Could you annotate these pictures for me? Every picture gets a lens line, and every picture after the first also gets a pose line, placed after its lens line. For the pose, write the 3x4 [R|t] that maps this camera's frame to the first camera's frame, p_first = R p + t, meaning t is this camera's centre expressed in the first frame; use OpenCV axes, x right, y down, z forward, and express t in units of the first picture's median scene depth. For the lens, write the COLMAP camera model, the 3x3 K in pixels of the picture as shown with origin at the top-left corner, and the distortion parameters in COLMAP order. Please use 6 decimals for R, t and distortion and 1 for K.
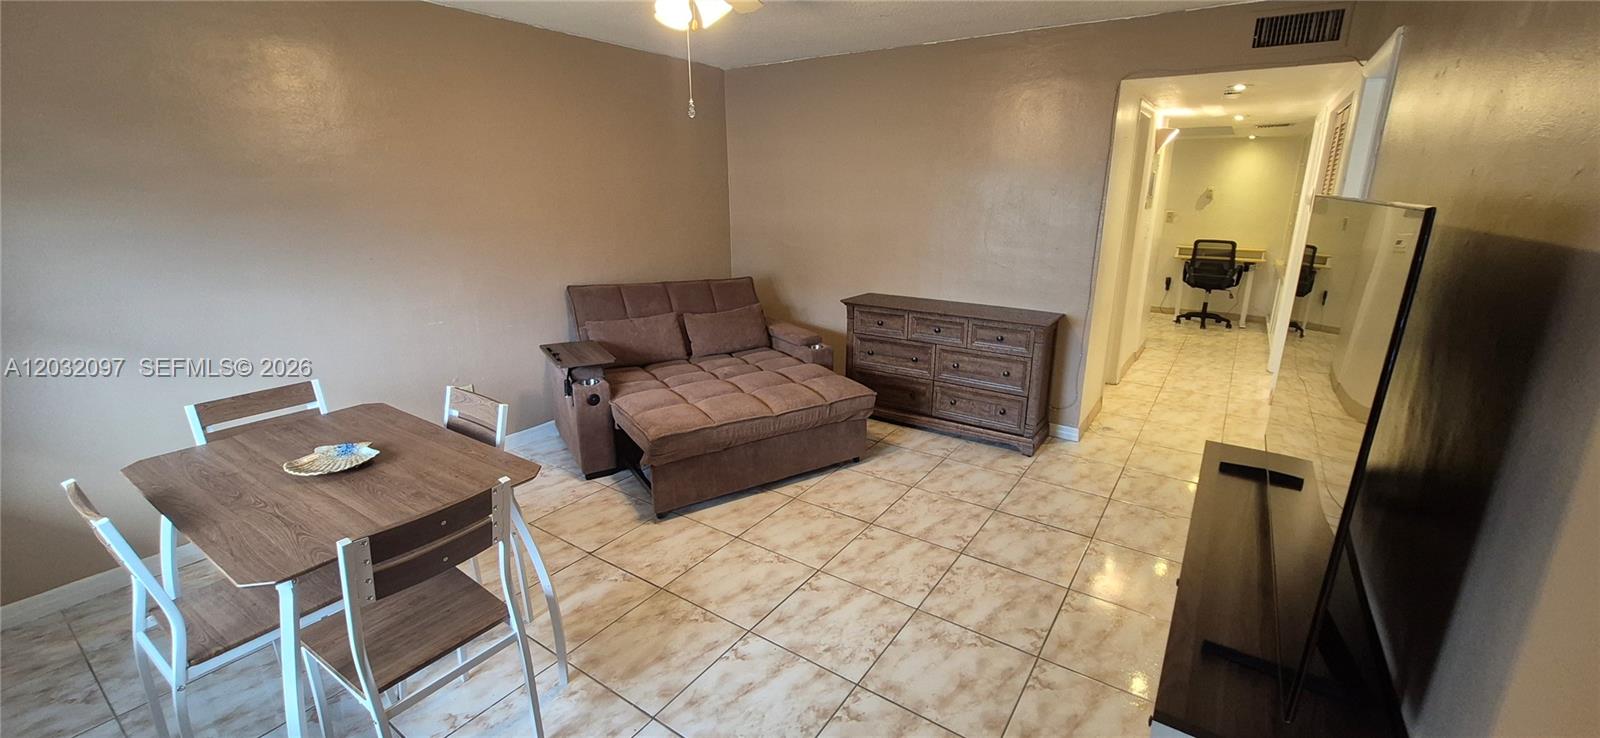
lens RADIAL K [[629.4, 0, 823.9], [0, 629.4, 354.1], [0, 0, 1]] dist [0.001260, -0.000095]
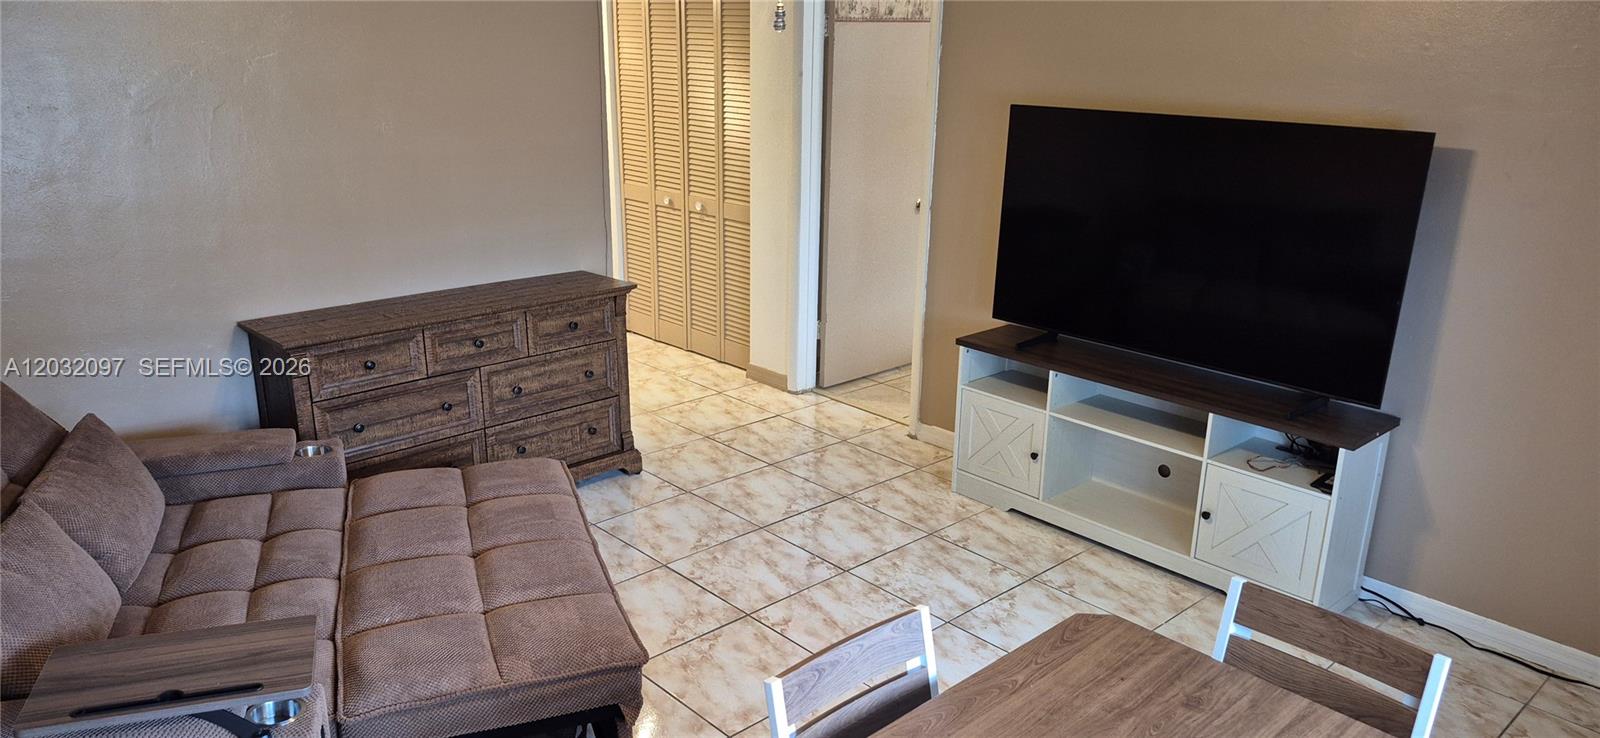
lens RADIAL K [[1097.5, 0, 793.1], [0, 1097.5, 385.9], [0, 0, 1]] dist [0.158295, -0.173068]
pose [[0.244142, -0.302952, 0.921203, -0.921692], [0.238241, 0.939573, 0.245853, -0.239592], [-0.940019, 0.159446, 0.301565, 0.548800]]
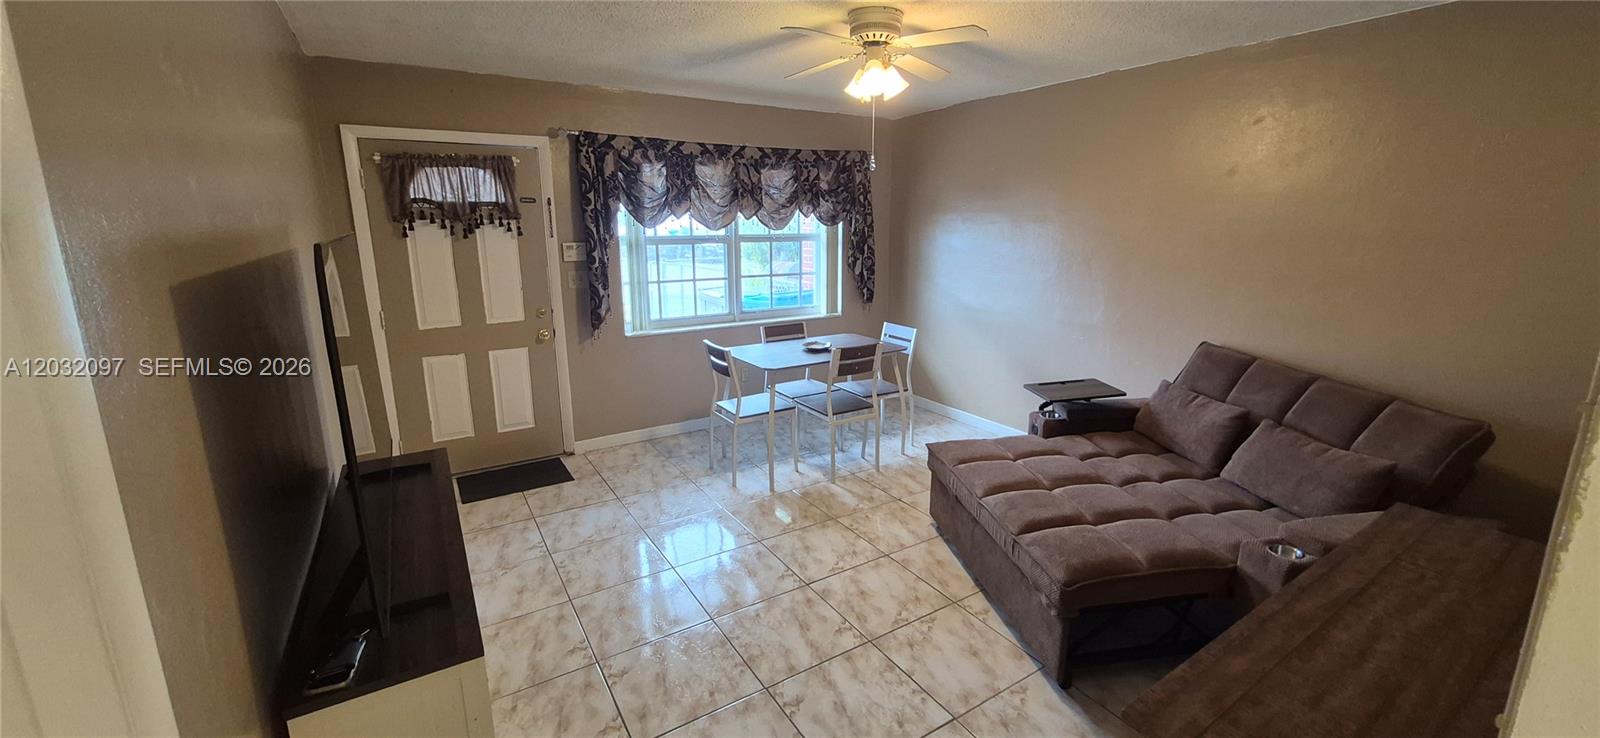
lens RADIAL K [[629.4, 0, 823.9], [0, 629.4, 354.1], [0, 0, 1]] dist [0.001260, -0.000095]
pose [[-0.396176, 0.188447, -0.898628, 0.741836], [-0.242514, 0.922479, 0.300366, -0.292273], [0.885568, 0.336927, -0.319763, 1.066602]]
